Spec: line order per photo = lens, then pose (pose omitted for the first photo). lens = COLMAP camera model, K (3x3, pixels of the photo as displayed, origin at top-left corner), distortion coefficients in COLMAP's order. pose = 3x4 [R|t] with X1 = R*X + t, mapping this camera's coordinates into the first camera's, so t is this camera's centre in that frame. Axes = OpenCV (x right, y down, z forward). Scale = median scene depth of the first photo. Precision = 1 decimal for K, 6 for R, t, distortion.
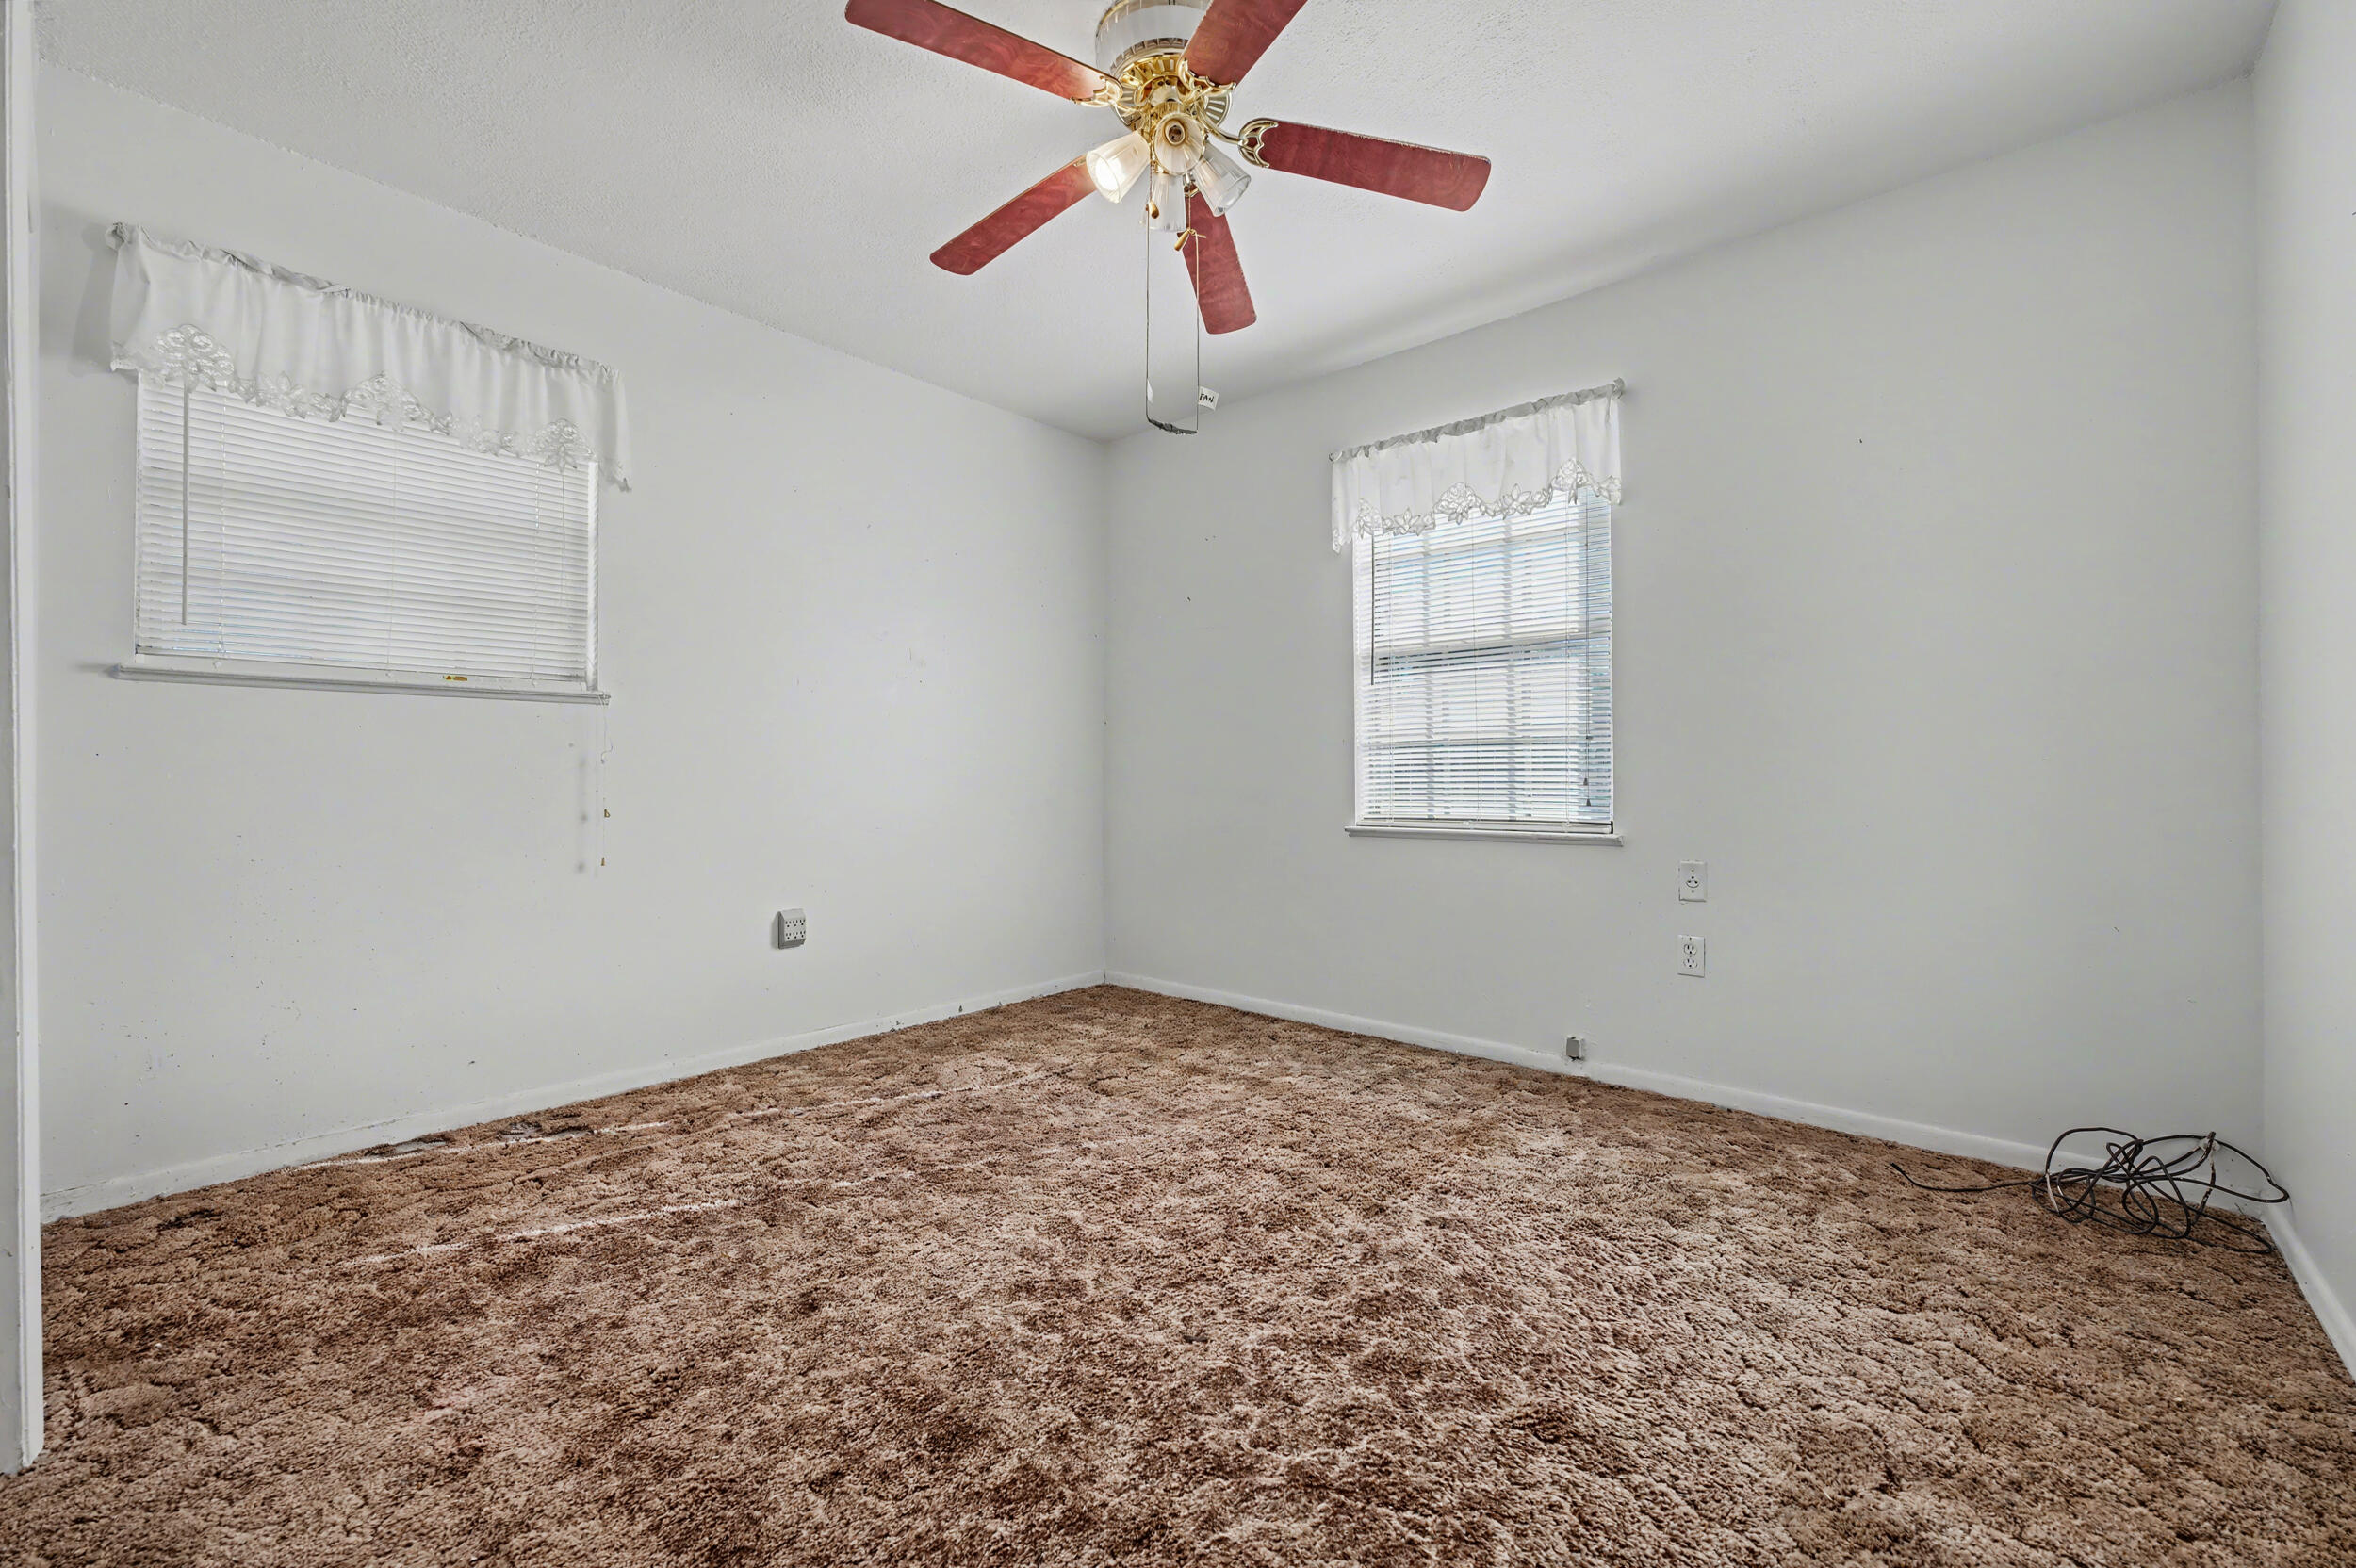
lens RADIAL K [[956.3, 0, 1182.6], [0, 956.3, 774.1], [0, 0, 1]] dist [-0.029767, 0.035559]
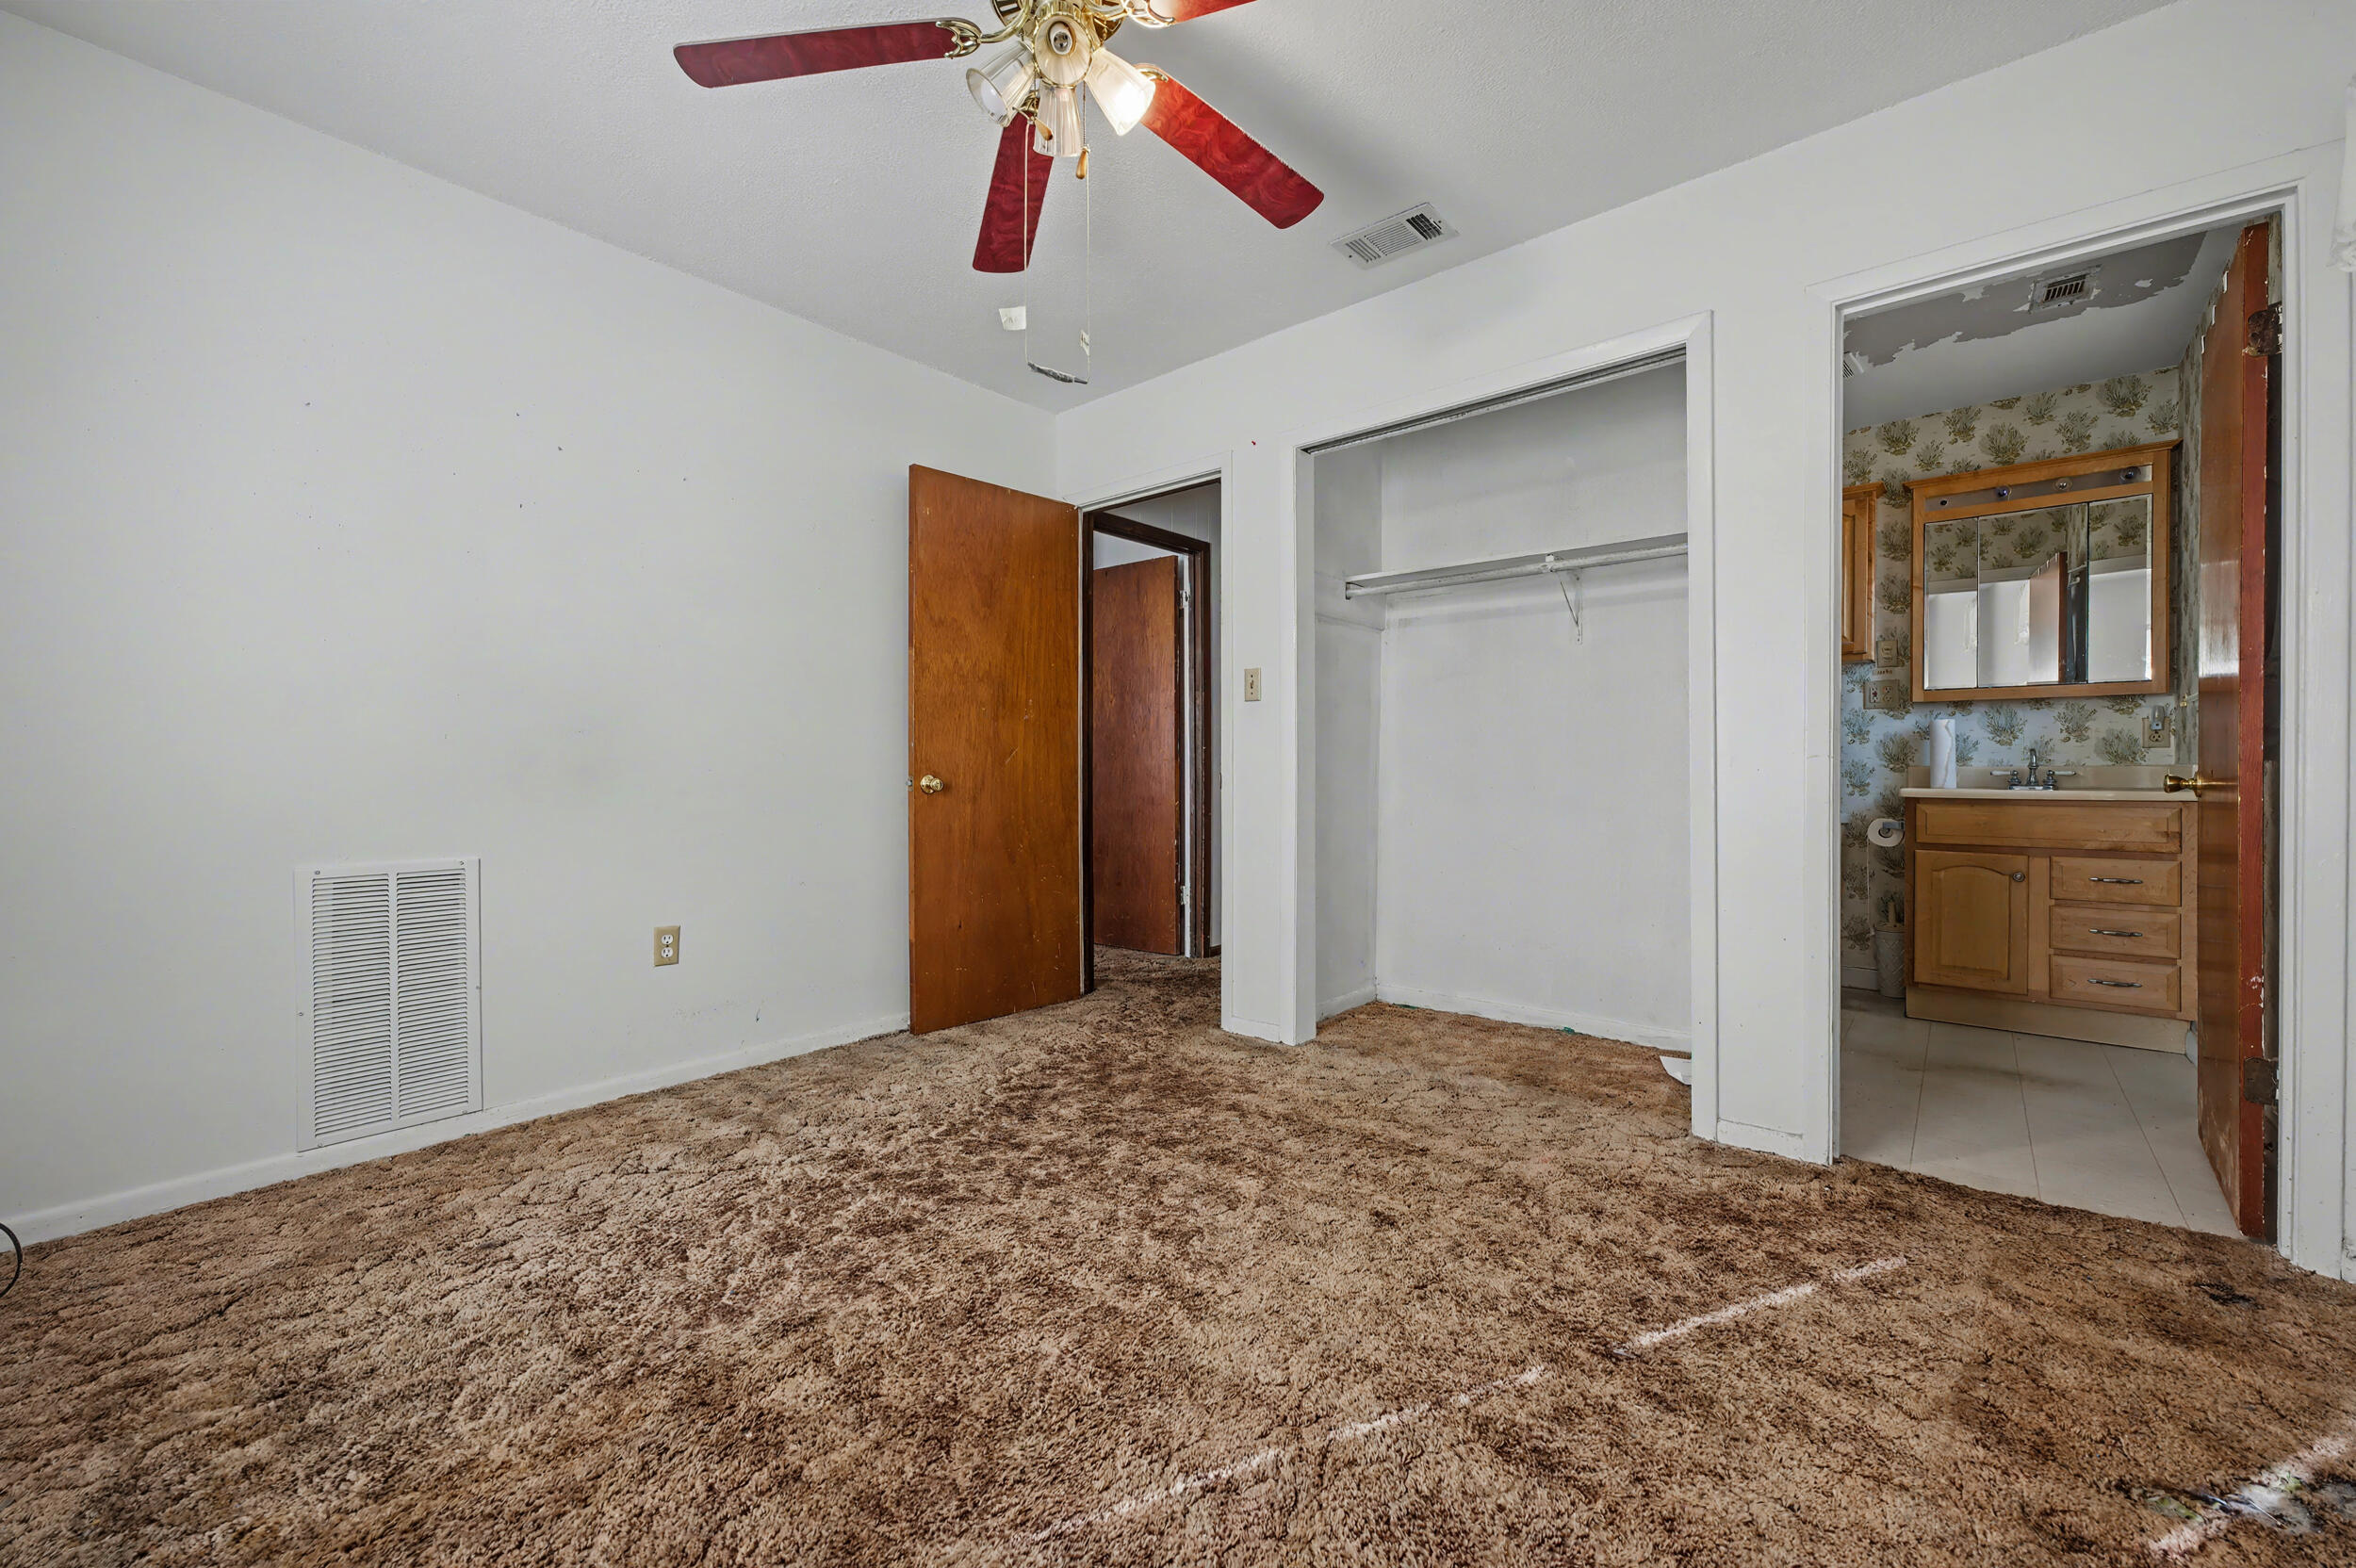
lens RADIAL K [[956.3, 0, 1182.6], [0, 956.3, 774.1], [0, 0, 1]] dist [-0.029767, 0.035559]
pose [[-0.999891, 0.001840, -0.014616, -0.126906], [0.001839, 0.999998, 0.000067, 0.006345], [0.014617, 0.000040, -0.999893, 2.159369]]
